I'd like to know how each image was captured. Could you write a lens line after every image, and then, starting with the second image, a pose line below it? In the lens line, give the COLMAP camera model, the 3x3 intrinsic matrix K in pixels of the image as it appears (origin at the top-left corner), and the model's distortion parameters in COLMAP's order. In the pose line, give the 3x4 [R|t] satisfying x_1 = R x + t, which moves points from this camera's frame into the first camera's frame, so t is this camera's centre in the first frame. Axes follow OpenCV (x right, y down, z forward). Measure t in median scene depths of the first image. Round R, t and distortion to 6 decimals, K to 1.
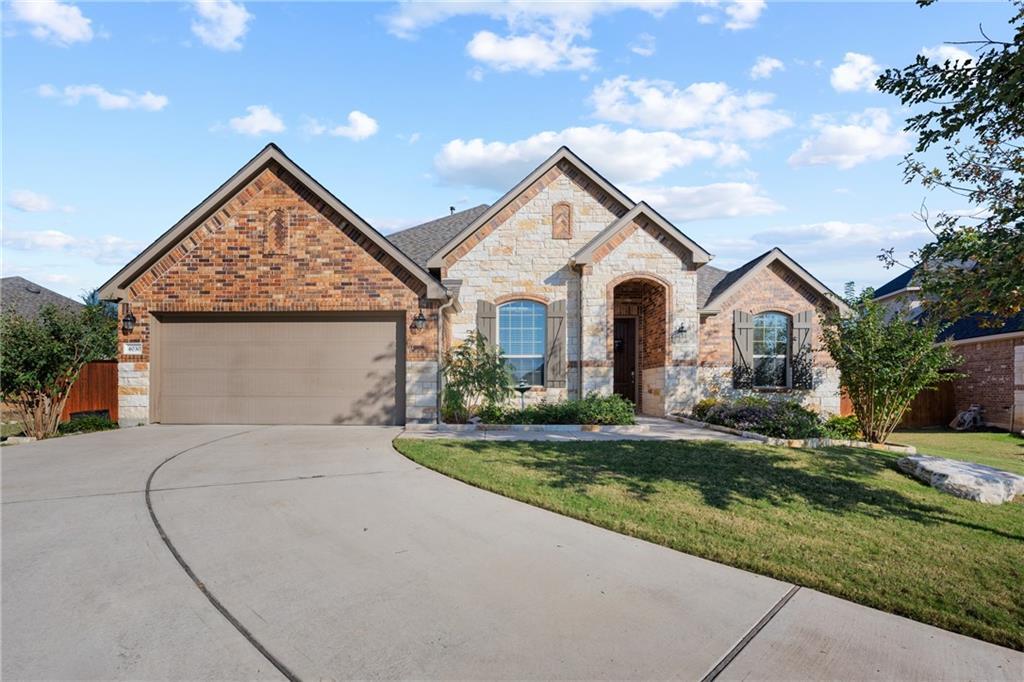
lens RADIAL K [[405.7, 0, 502.7], [0, 405.7, 390.2], [0, 0, 1]] dist [0.001355, 0.000196]
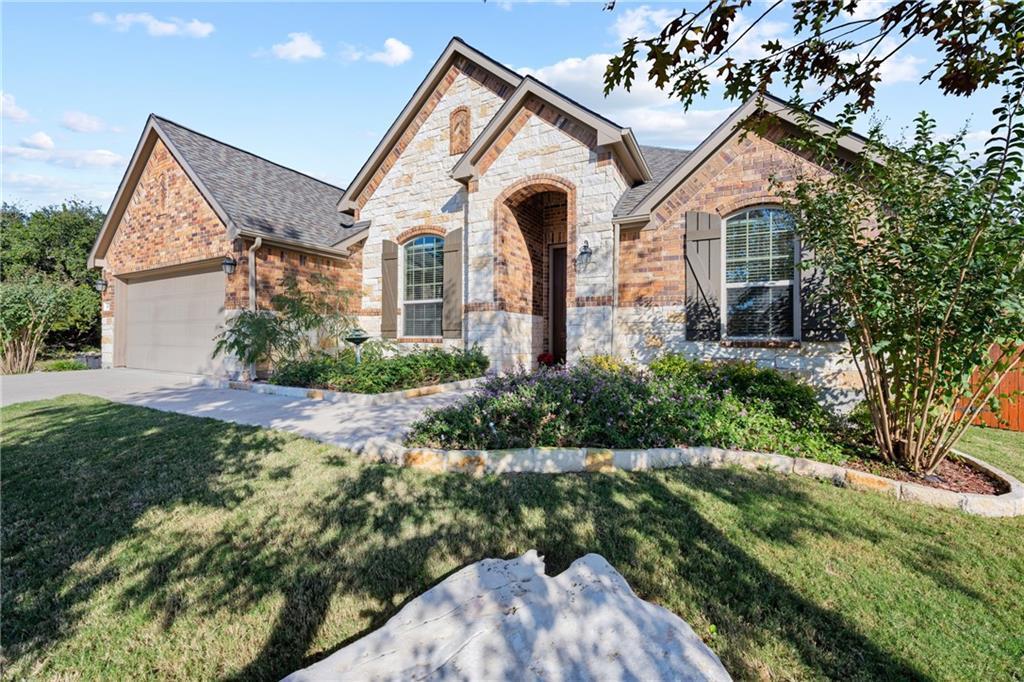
lens RADIAL K [[405.7, 0, 512.0], [0, 405.7, 337.9], [0, 0, 1]] dist [0.001355, 0.000196]
pose [[0.899940, -0.001592, -0.436010, 0.600196], [-0.009950, 0.999658, -0.024188, 0.009331], [0.435899, 0.026106, 0.899617, 0.343574]]
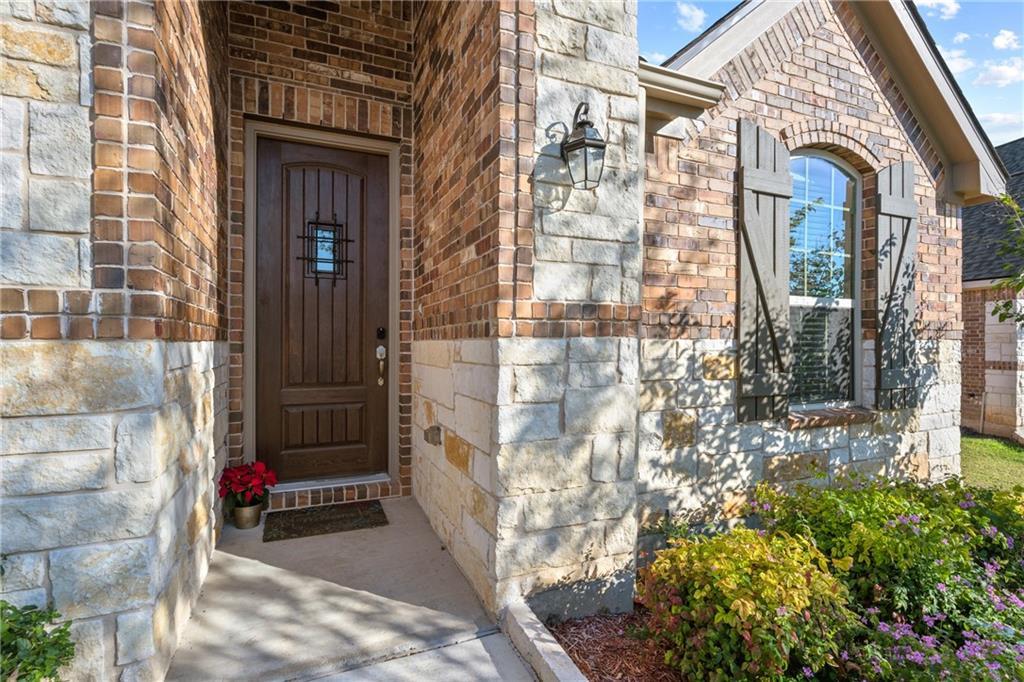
lens RADIAL K [[495.2, 0, 511.5], [0, 495.2, 337.5], [0, 0, 1]] dist [-0.002261, -0.000303]
pose [[0.902238, 0.001398, 0.431236, 0.303613], [0.005995, 0.999857, -0.015783, -0.053888], [-0.431197, 0.016825, 0.902101, 0.780288]]
